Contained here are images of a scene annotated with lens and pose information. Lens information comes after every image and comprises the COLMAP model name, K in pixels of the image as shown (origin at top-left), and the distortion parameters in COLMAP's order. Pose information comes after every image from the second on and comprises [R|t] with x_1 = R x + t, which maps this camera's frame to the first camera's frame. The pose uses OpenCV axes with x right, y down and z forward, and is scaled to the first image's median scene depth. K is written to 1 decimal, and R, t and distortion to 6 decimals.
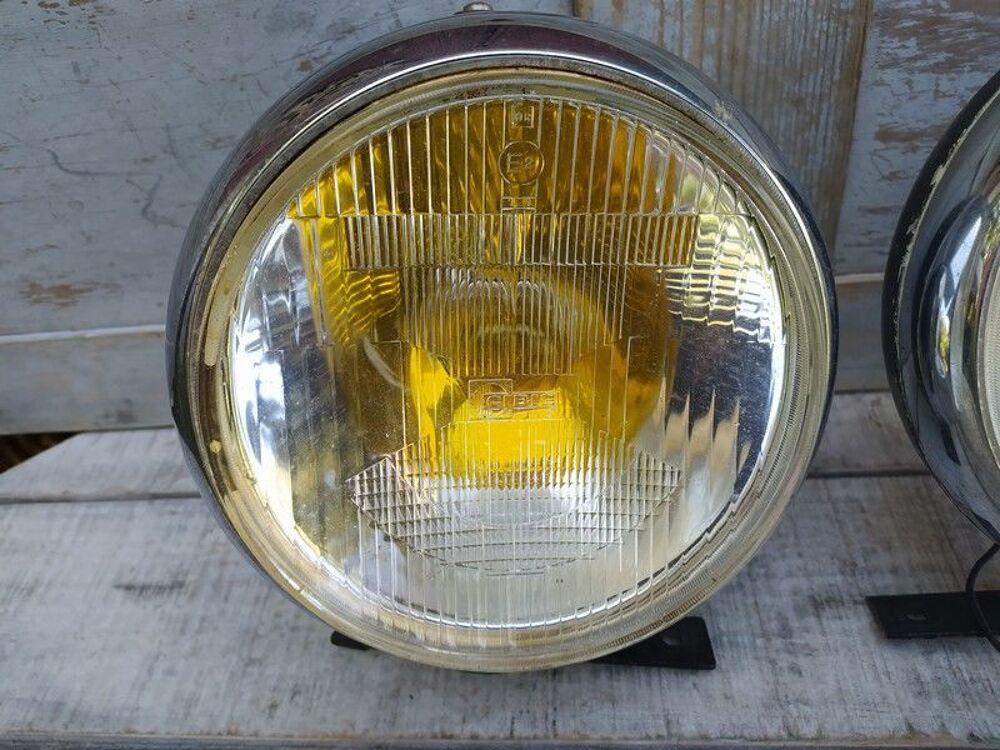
lens RADIAL K [[751.5, 0, 496.1], [0, 751.5, 373.0], [0, 0, 1]] dist [0.040244, -0.056677]
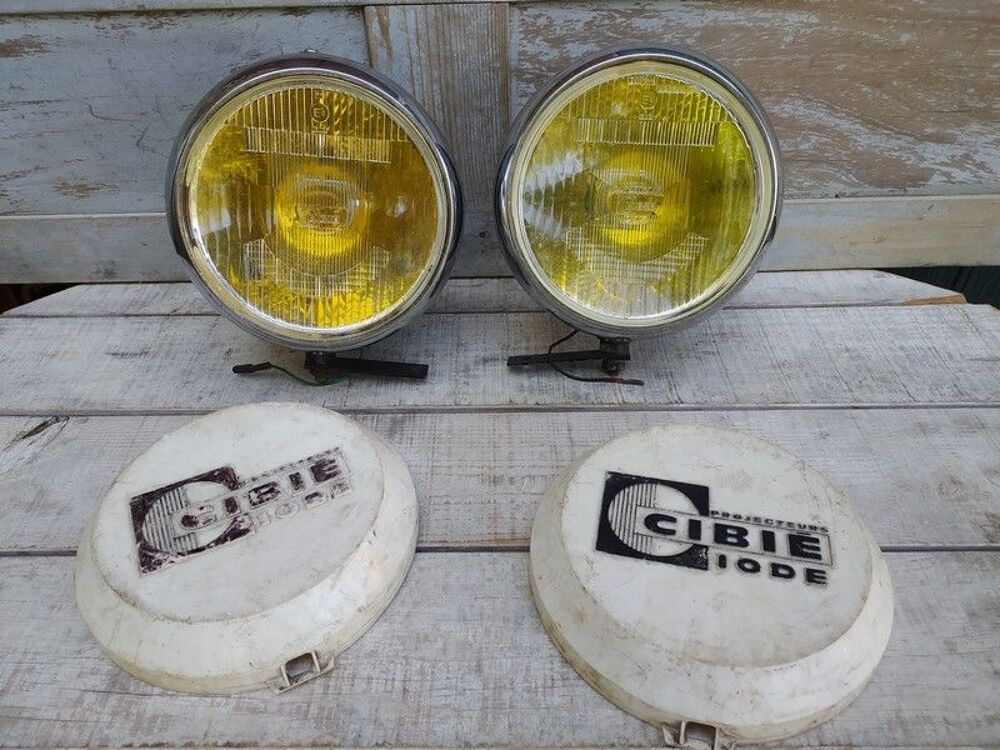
lens RADIAL K [[751.5, 0, 501.5], [0, 751.5, 379.6], [0, 0, 1]] dist [0.040244, -0.056677]
pose [[0.992782, 0.045253, 0.111069, 0.247574], [-0.041048, 0.998362, -0.039854, 0.432972], [-0.112691, 0.035007, 0.993013, -0.974811]]
